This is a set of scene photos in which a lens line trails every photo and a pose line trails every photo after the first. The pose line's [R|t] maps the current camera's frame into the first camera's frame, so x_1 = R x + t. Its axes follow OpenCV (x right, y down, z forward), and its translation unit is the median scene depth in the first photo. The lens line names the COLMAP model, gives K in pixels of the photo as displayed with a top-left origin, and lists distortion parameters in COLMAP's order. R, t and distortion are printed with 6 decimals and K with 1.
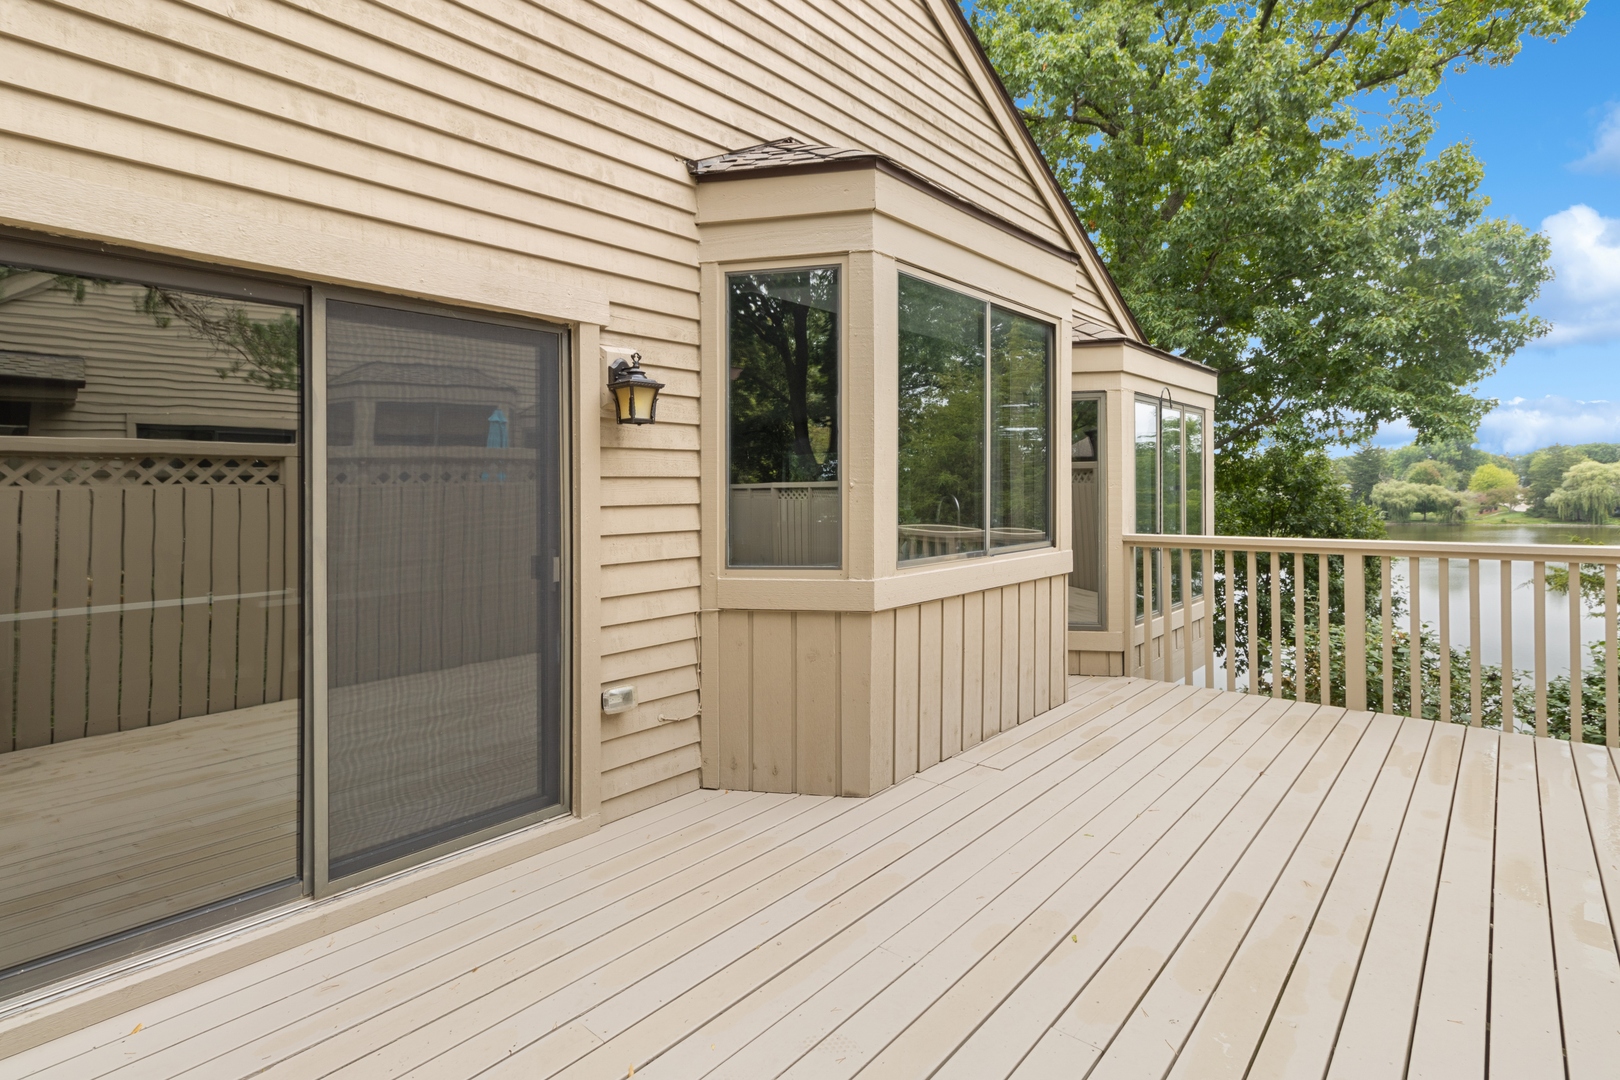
lens RADIAL K [[771.2, 0, 814.9], [0, 771.2, 485.7], [0, 0, 1]] dist [0.001290, -0.000545]
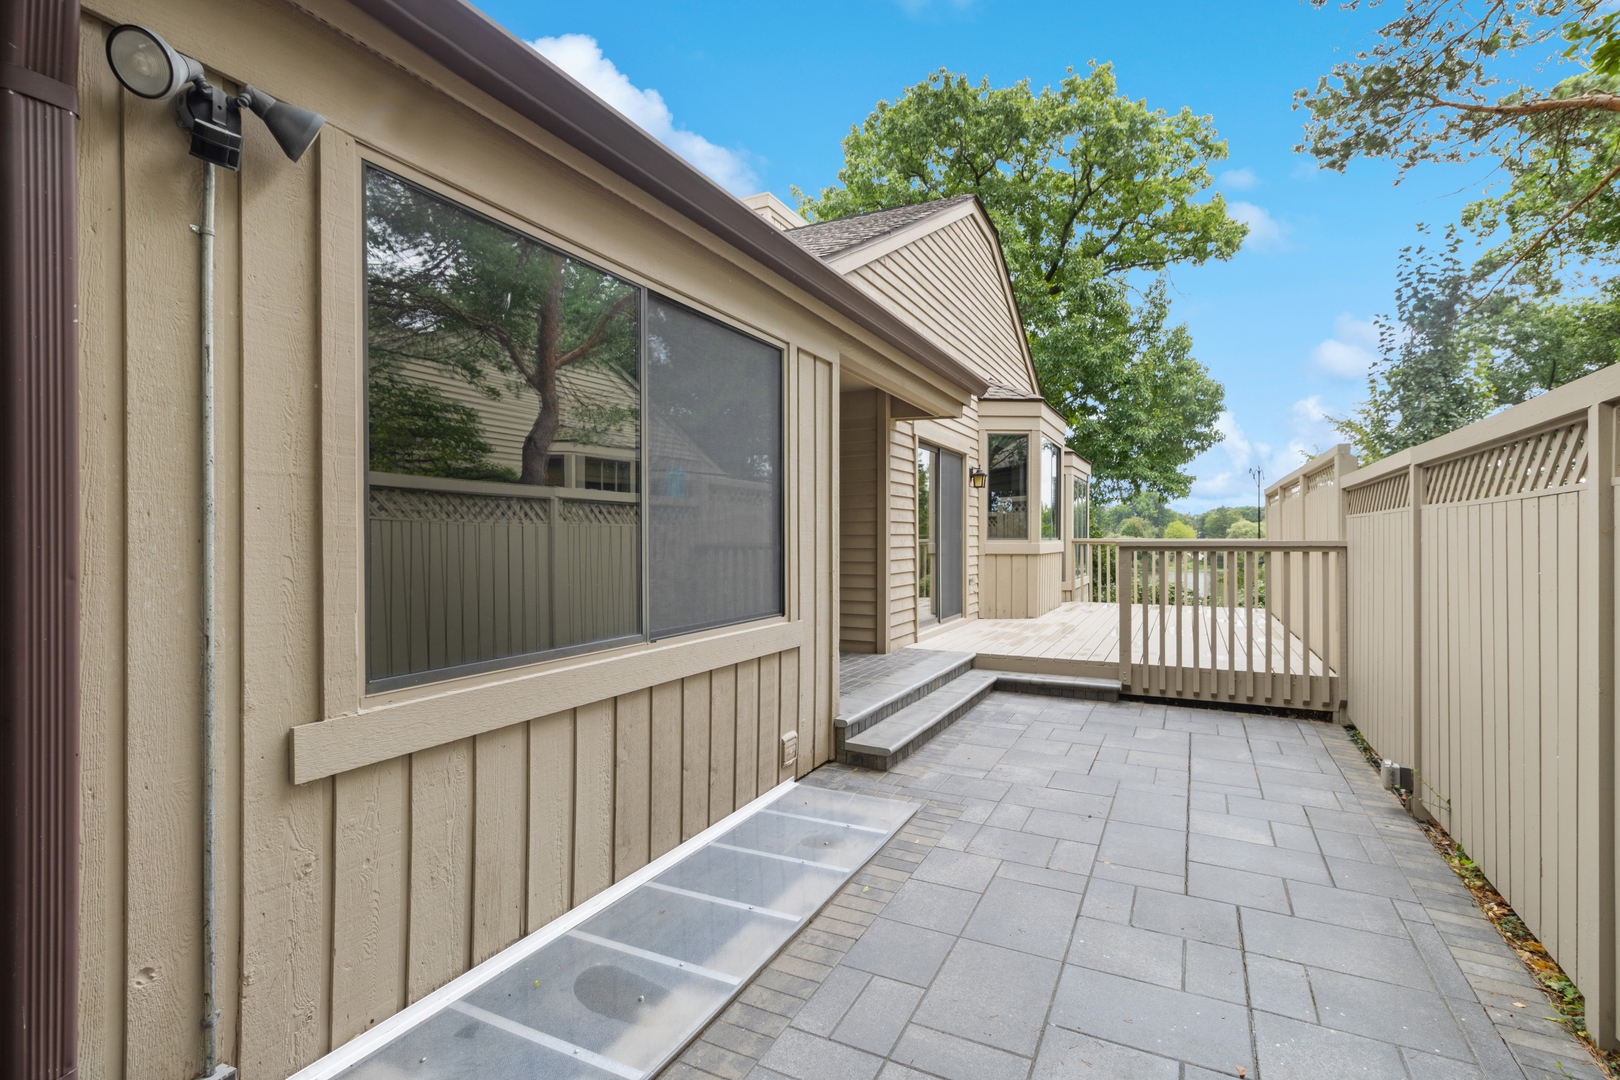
lens RADIAL K [[771.2, 0, 810.1], [0, 771.2, 534.5], [0, 0, 1]] dist [0.001290, -0.000545]
pose [[0.962301, 0.011803, 0.271731, -0.409577], [-0.012146, 0.999926, -0.000417, 0.026776], [-0.271716, -0.002900, 0.962373, -0.415637]]
